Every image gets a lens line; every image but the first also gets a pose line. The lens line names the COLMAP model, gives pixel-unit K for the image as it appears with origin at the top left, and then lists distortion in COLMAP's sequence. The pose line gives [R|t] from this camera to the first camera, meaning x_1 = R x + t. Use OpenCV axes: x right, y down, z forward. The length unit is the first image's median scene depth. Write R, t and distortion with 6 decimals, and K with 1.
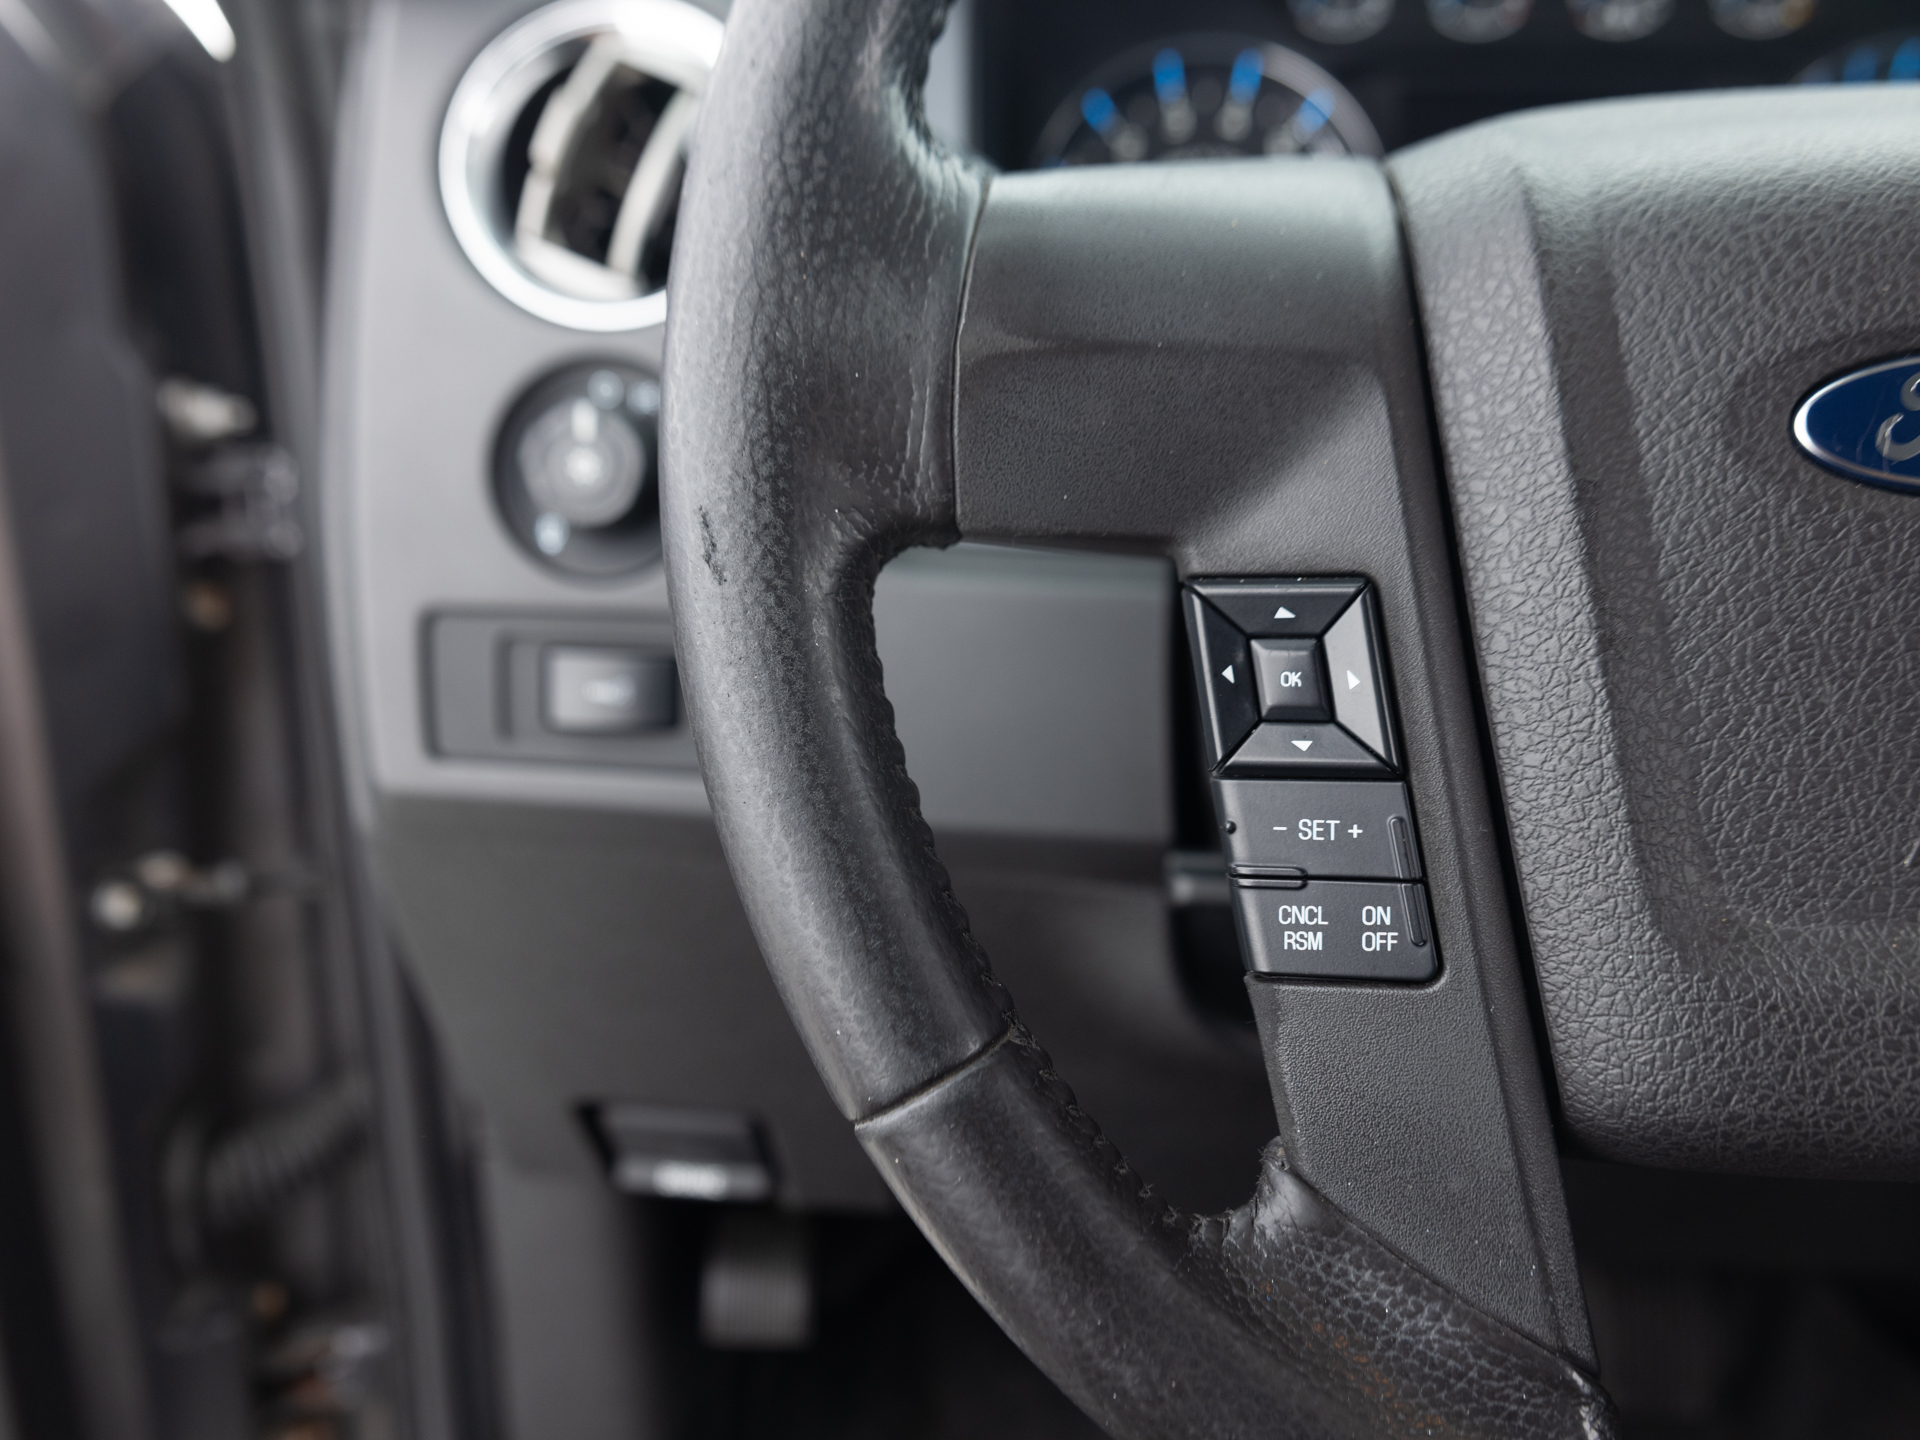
lens RADIAL K [[1919.6, 0, 960.0], [0, 1919.6, 720.0], [0, 0, 1]] dist [0.001995, -0.006749]
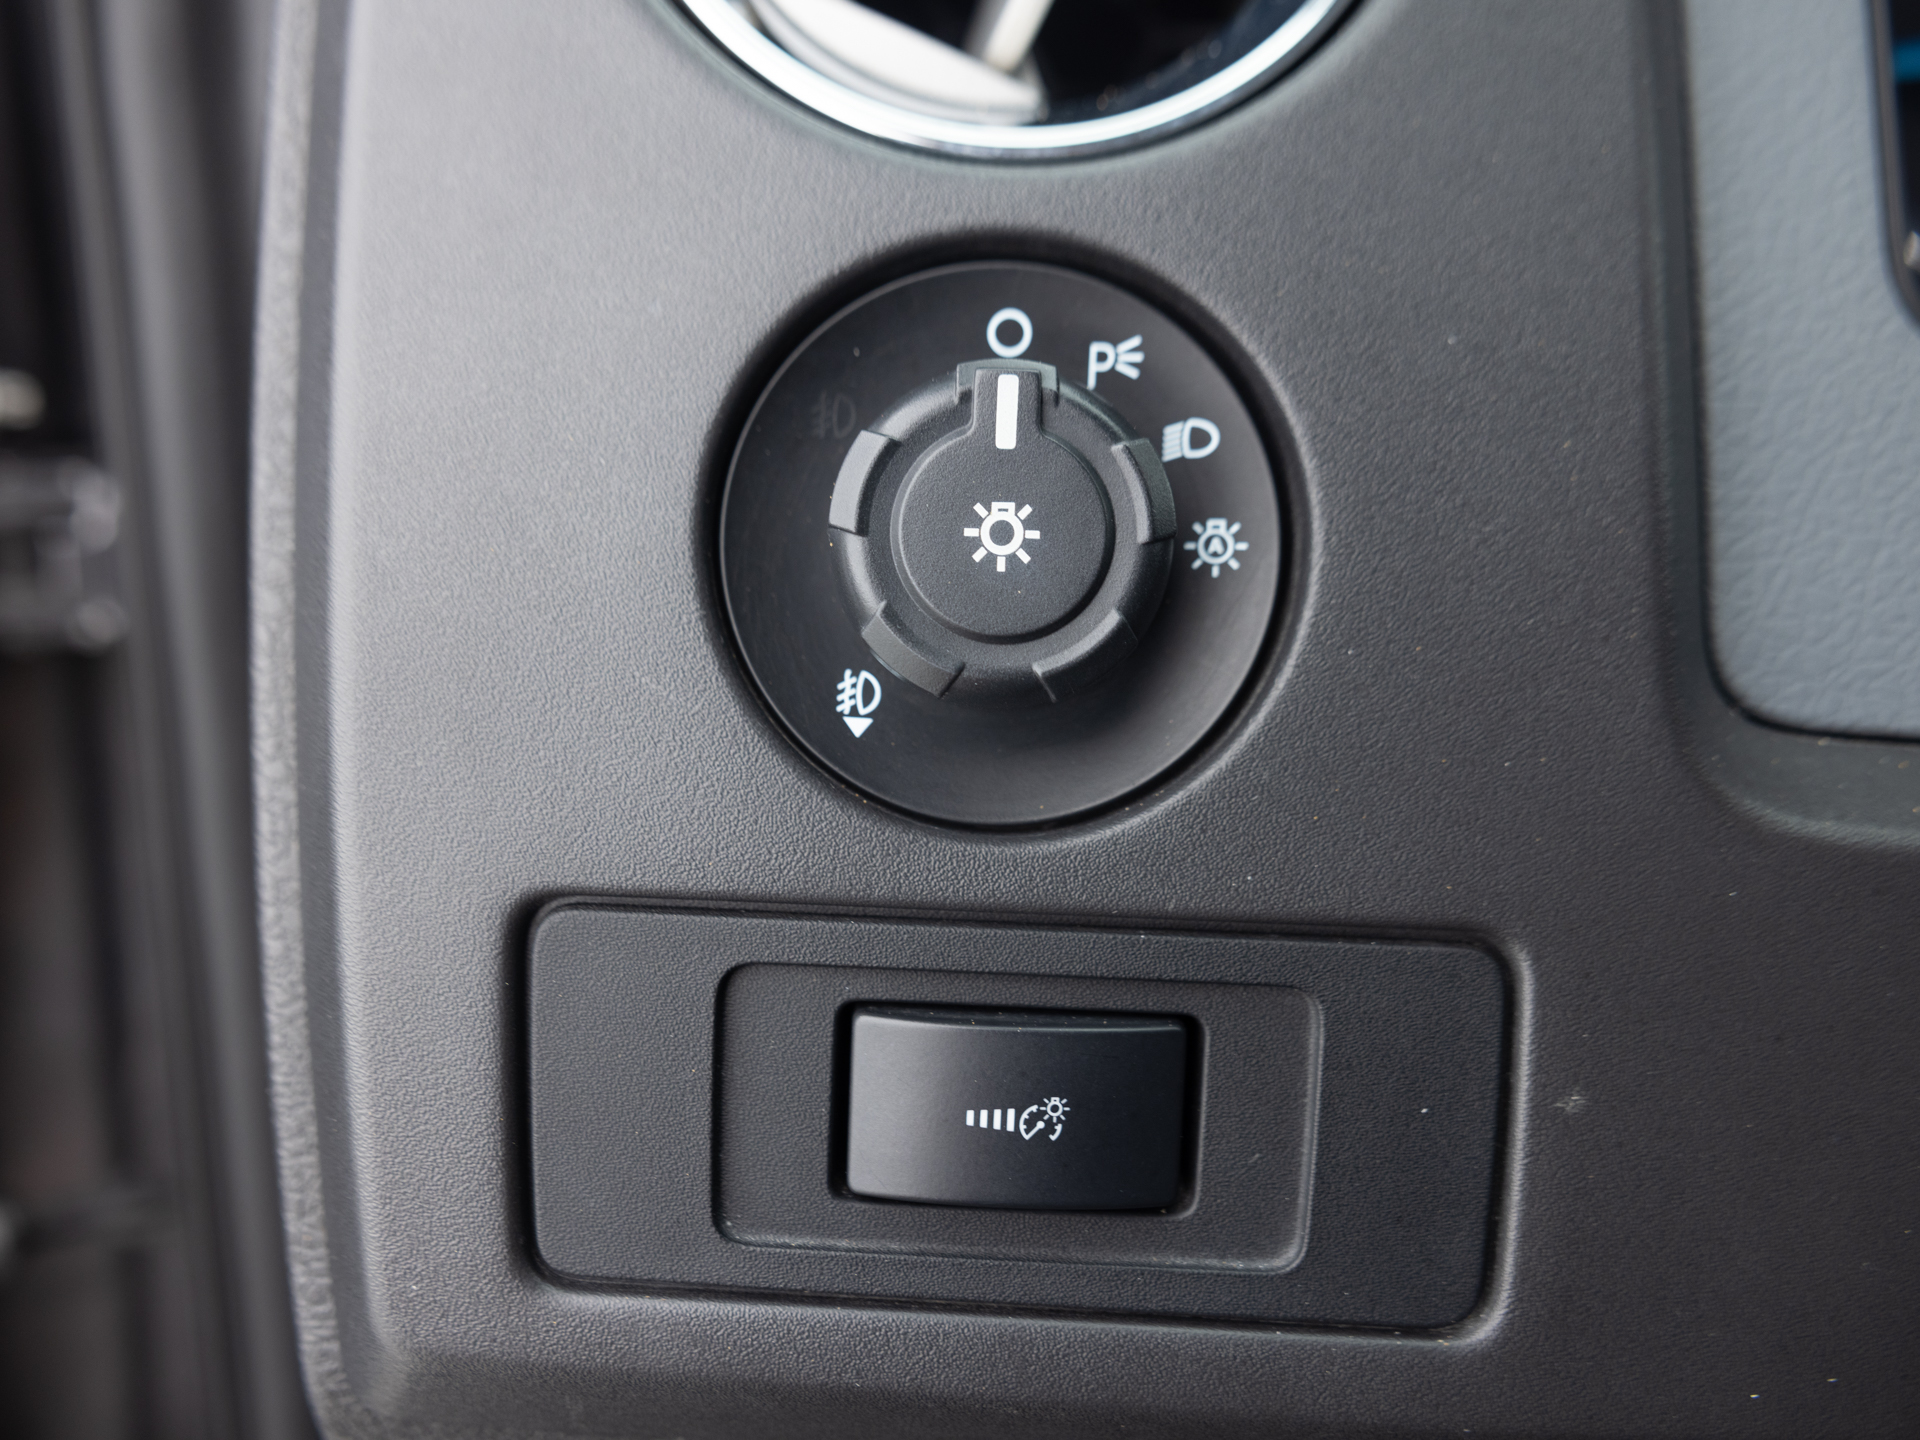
lens RADIAL K [[1919.6, 0, 960.0], [0, 1919.6, 720.0], [0, 0, 1]] dist [0.001995, -0.006749]
pose [[0.995061, 0.008702, 0.098885, -0.227786], [-0.010393, 0.999808, 0.016601, -0.099897], [-0.098722, -0.017547, 0.994960, 0.617715]]
